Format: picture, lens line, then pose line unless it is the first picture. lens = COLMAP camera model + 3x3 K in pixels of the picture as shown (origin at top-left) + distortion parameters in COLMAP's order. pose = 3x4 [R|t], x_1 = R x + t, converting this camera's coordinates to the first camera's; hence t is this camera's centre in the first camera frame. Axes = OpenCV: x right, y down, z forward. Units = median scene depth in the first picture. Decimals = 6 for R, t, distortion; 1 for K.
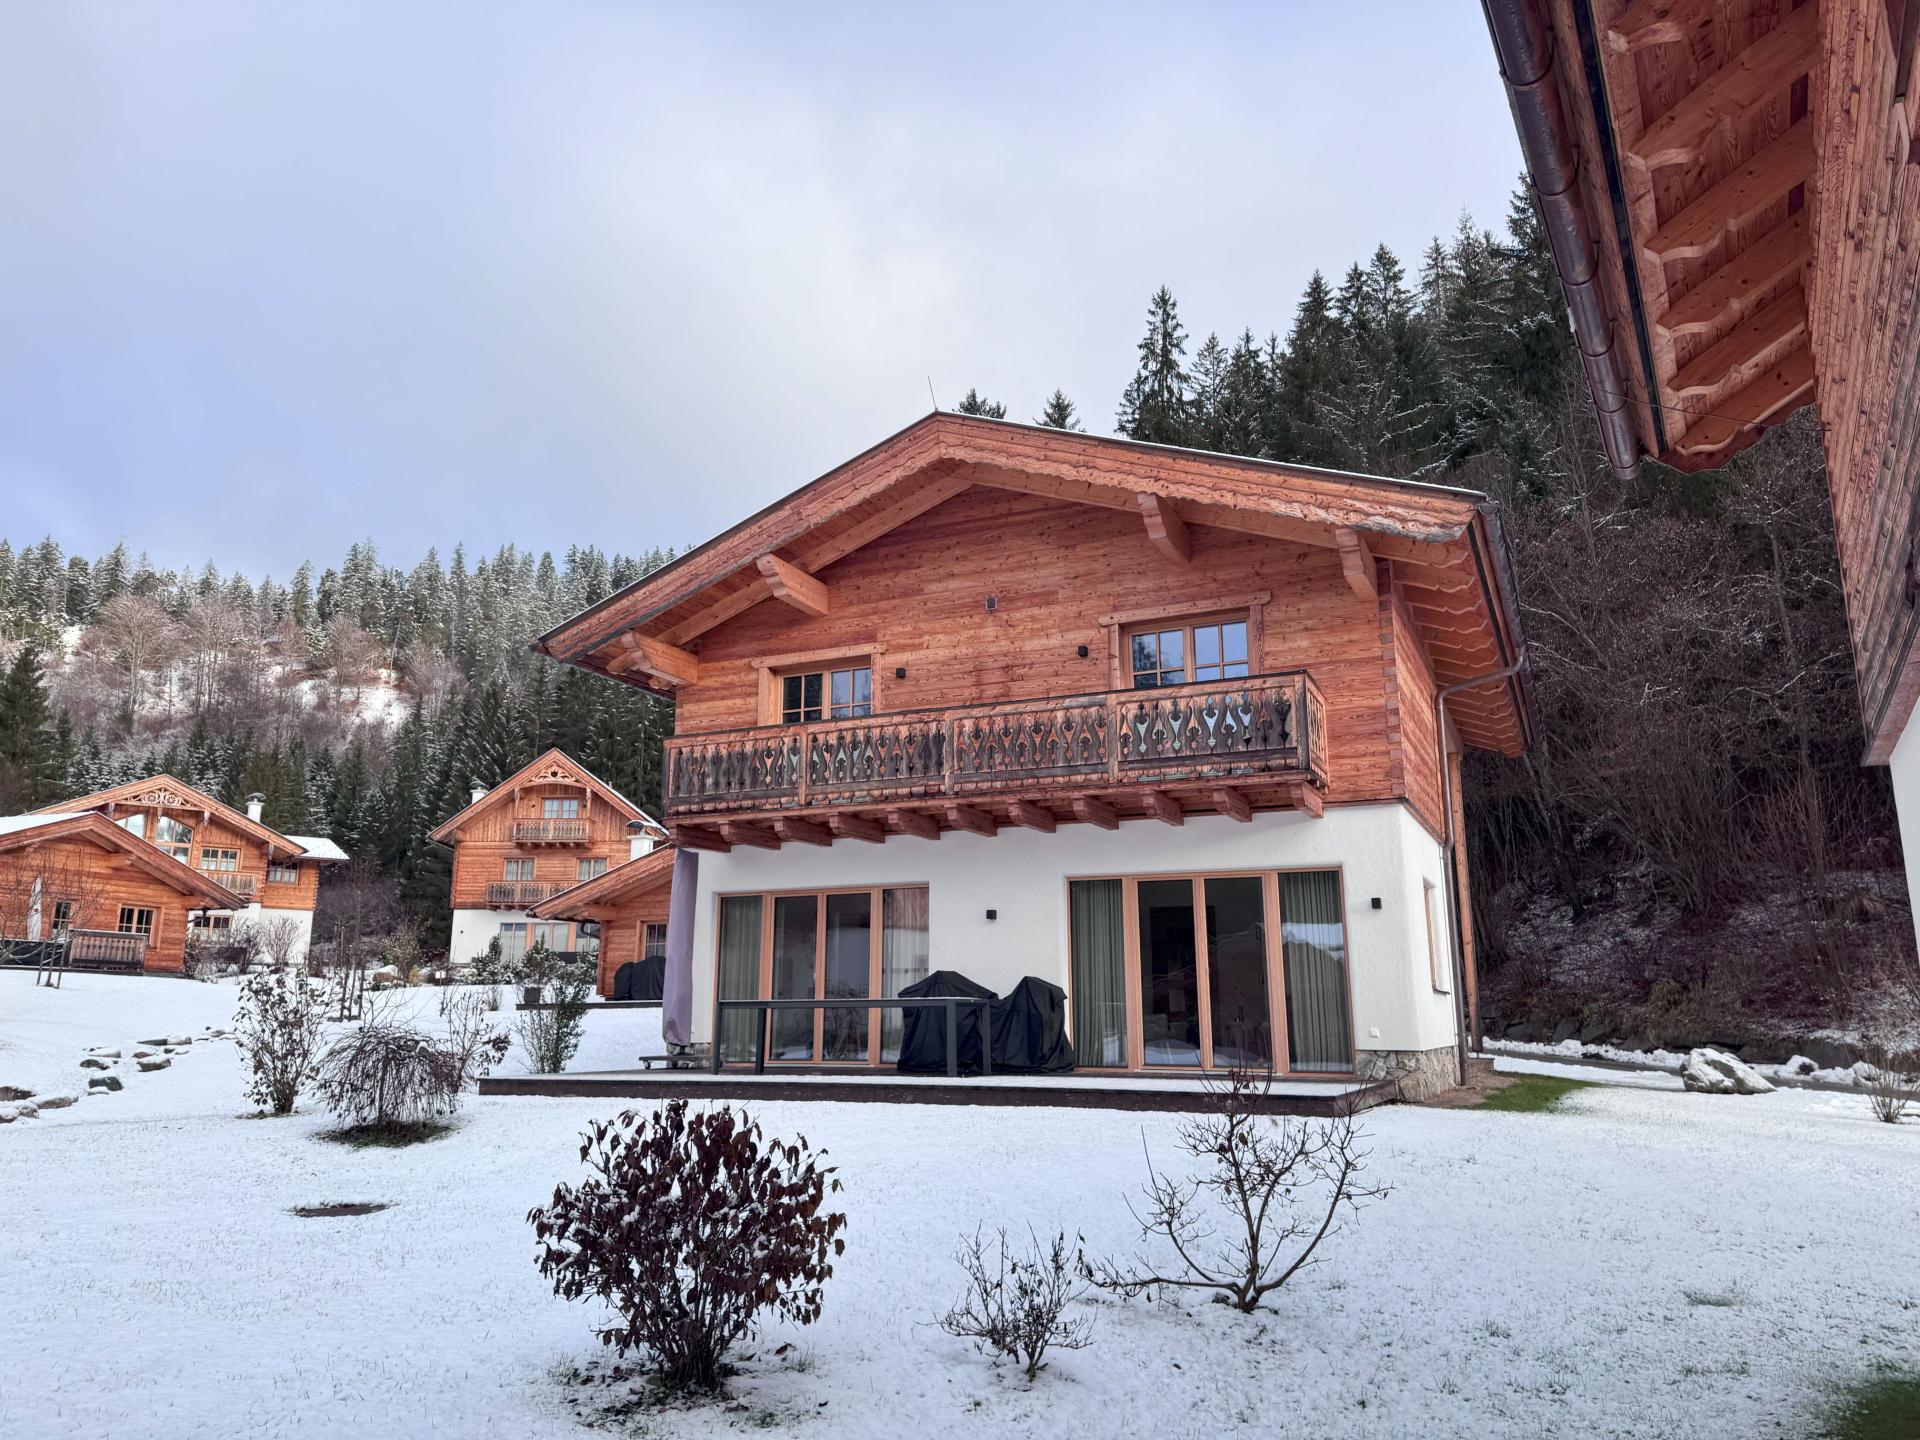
lens RADIAL K [[1322.4, 0, 960.4], [0, 1322.4, 725.1], [0, 0, 1]] dist [0.079029, -0.087699]
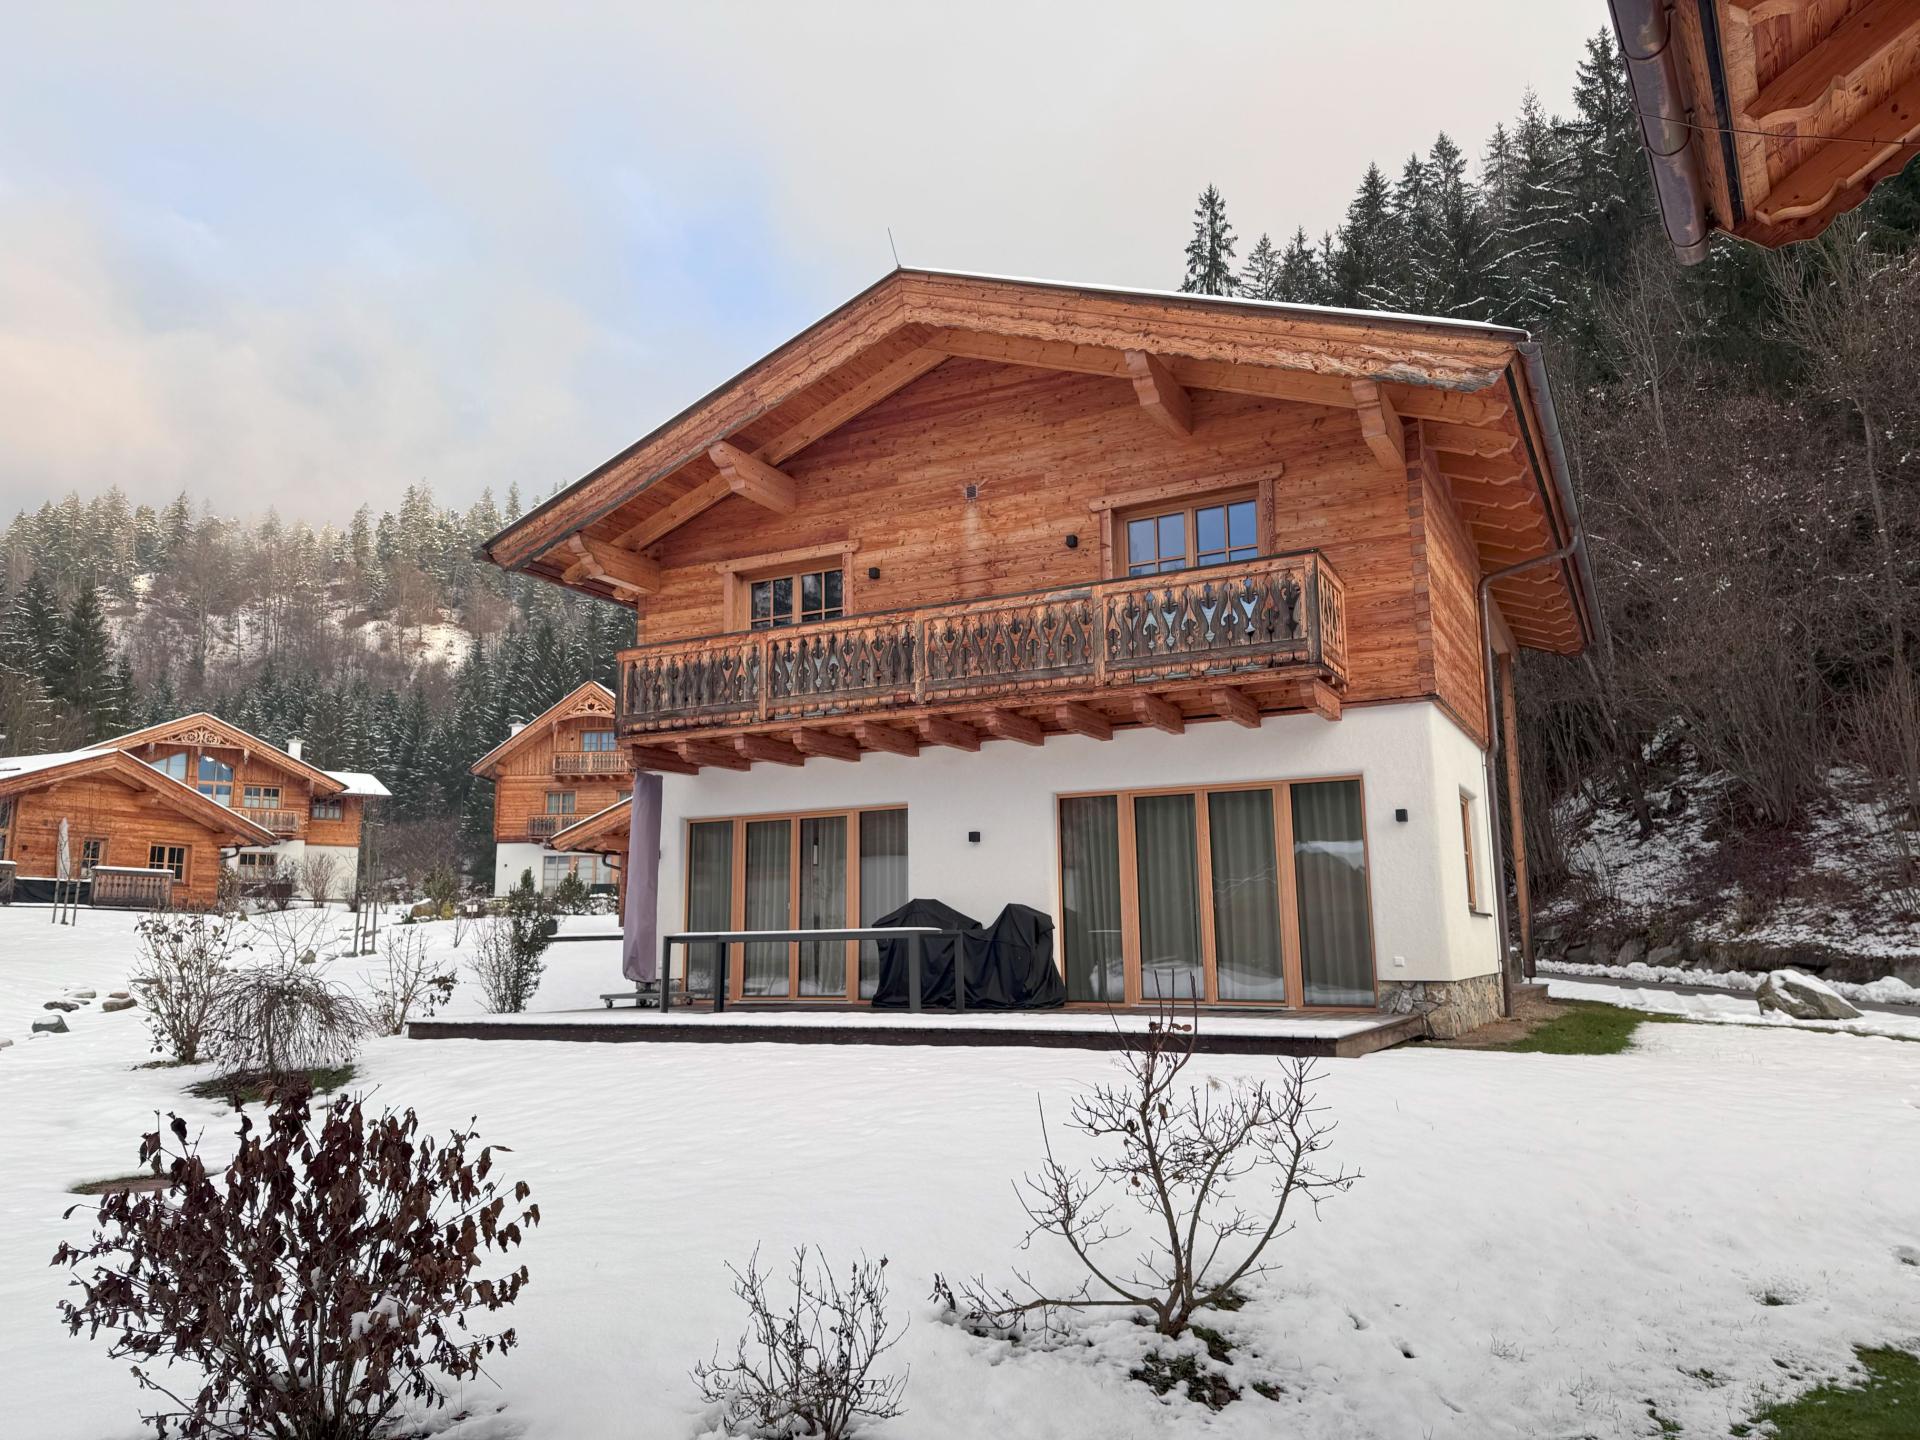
lens RADIAL K [[1322.4, 0, 961.2], [0, 1322.4, 724.4], [0, 0, 1]] dist [0.079029, -0.087699]
pose [[0.998851, -0.019605, -0.043736, 0.052632], [0.021871, 0.998411, 0.051941, 0.018603], [0.042648, -0.052838, 0.997692, 0.098297]]
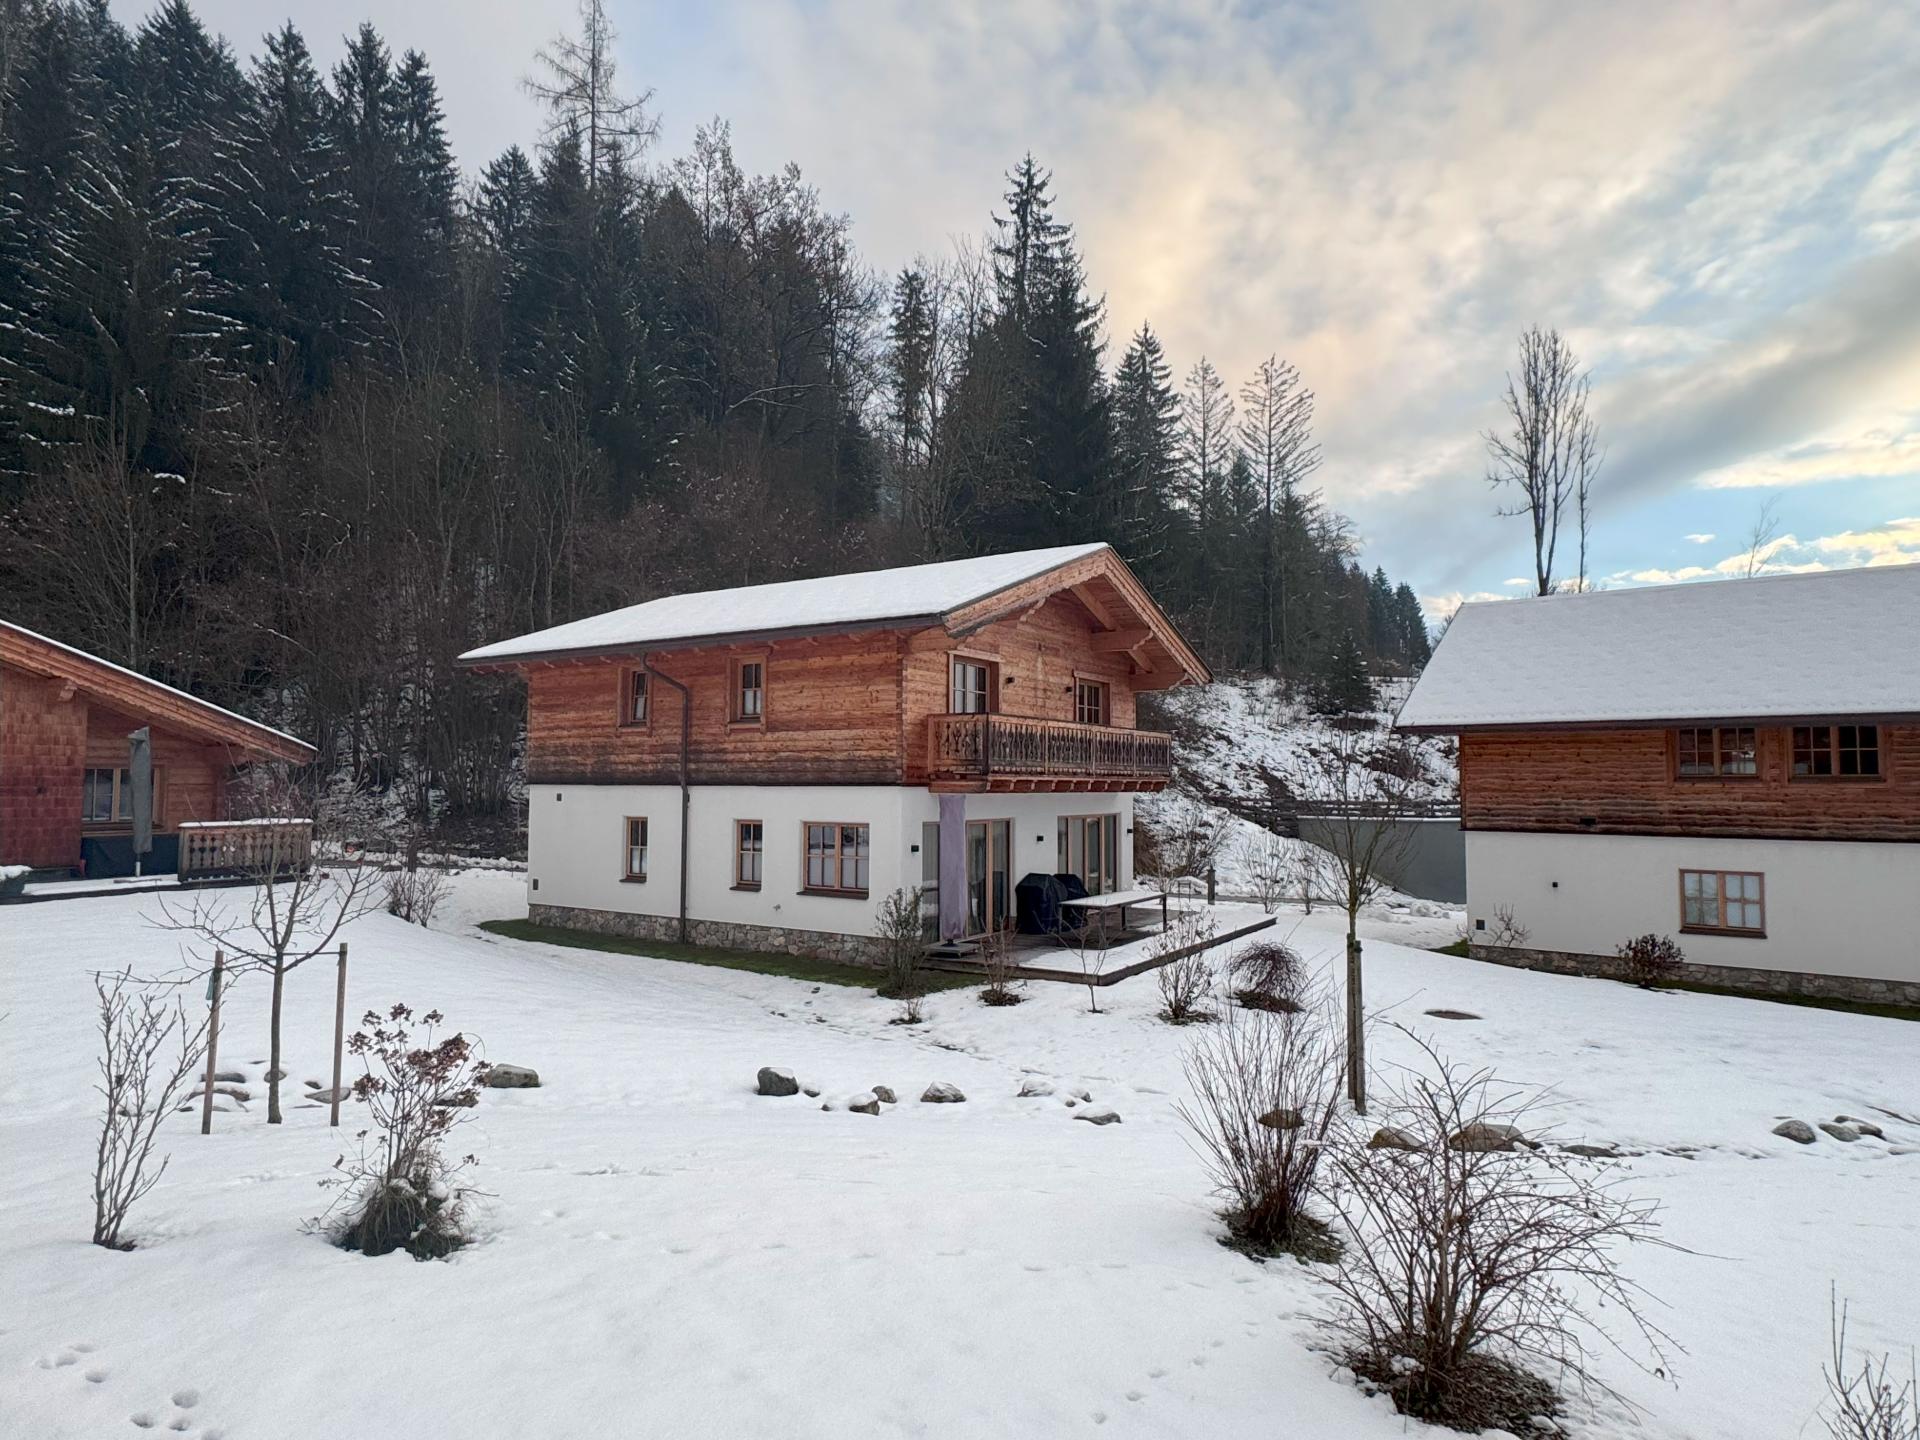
lens RADIAL K [[1081.3, 0, 962.8], [0, 1081.3, 729.0], [0, 0, 1]] dist [0.002729, 0.003392]
pose [[0.147641, 0.052599, 0.987641, -1.301356], [-0.215100, 0.976390, -0.019845, 0.052855], [-0.965367, -0.209512, 0.155469, 0.867066]]
